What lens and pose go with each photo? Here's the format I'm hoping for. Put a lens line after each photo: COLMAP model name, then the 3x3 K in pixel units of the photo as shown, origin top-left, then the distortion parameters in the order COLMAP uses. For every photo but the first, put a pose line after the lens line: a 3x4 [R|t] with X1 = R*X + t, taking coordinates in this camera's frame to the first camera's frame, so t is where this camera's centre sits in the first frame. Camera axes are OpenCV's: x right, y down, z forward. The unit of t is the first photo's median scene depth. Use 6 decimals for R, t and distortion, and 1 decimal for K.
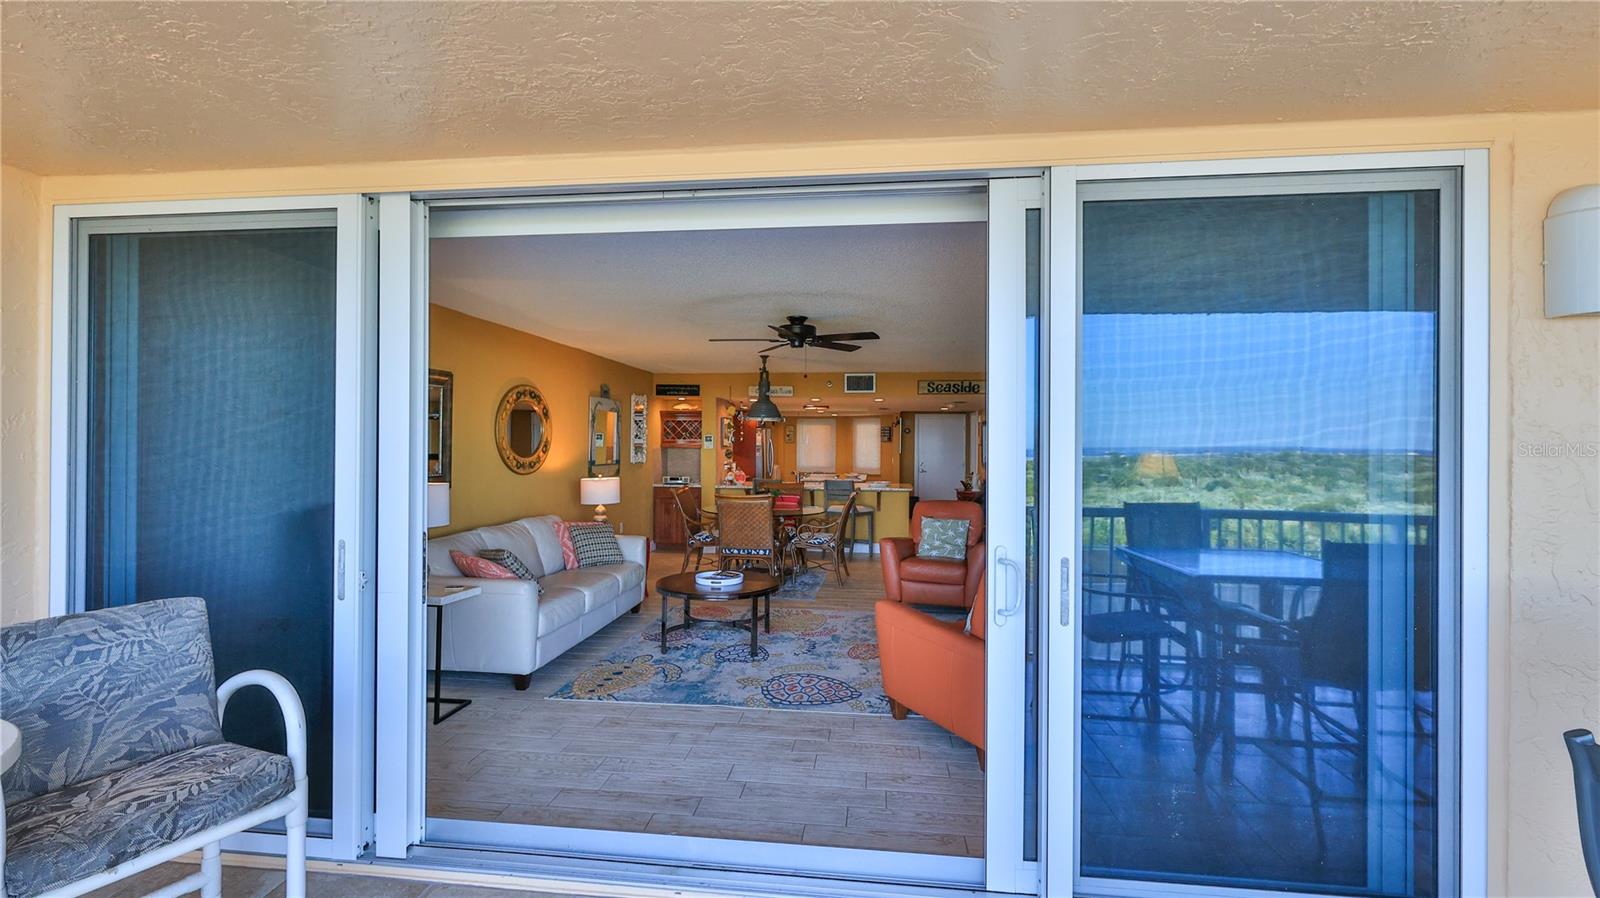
lens RADIAL K [[708.6, 0, 799.1], [0, 708.6, 445.3], [0, 0, 1]] dist [0.000581, -0.000064]
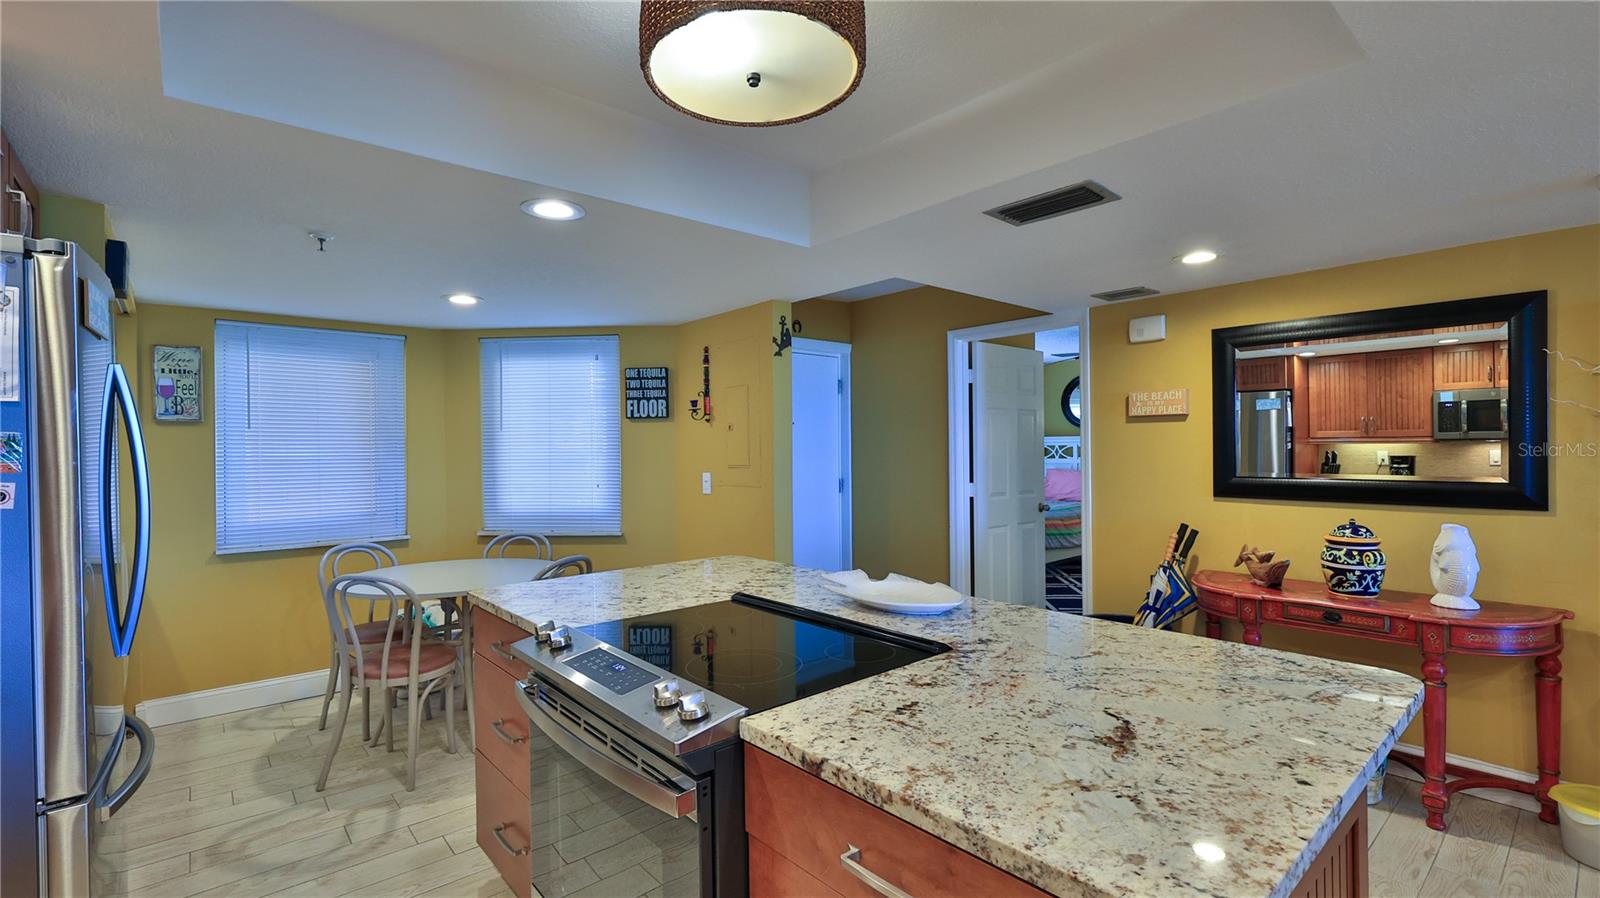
lens RADIAL K [[708.6, 0, 799.1], [0, 708.6, 445.3], [0, 0, 1]] dist [0.000581, -0.000064]
pose [[0.677237, -0.010891, 0.735685, -0.122727], [0.017019, 0.999855, -0.000865, 0.016493], [-0.735568, 0.013107, 0.677324, 1.938701]]
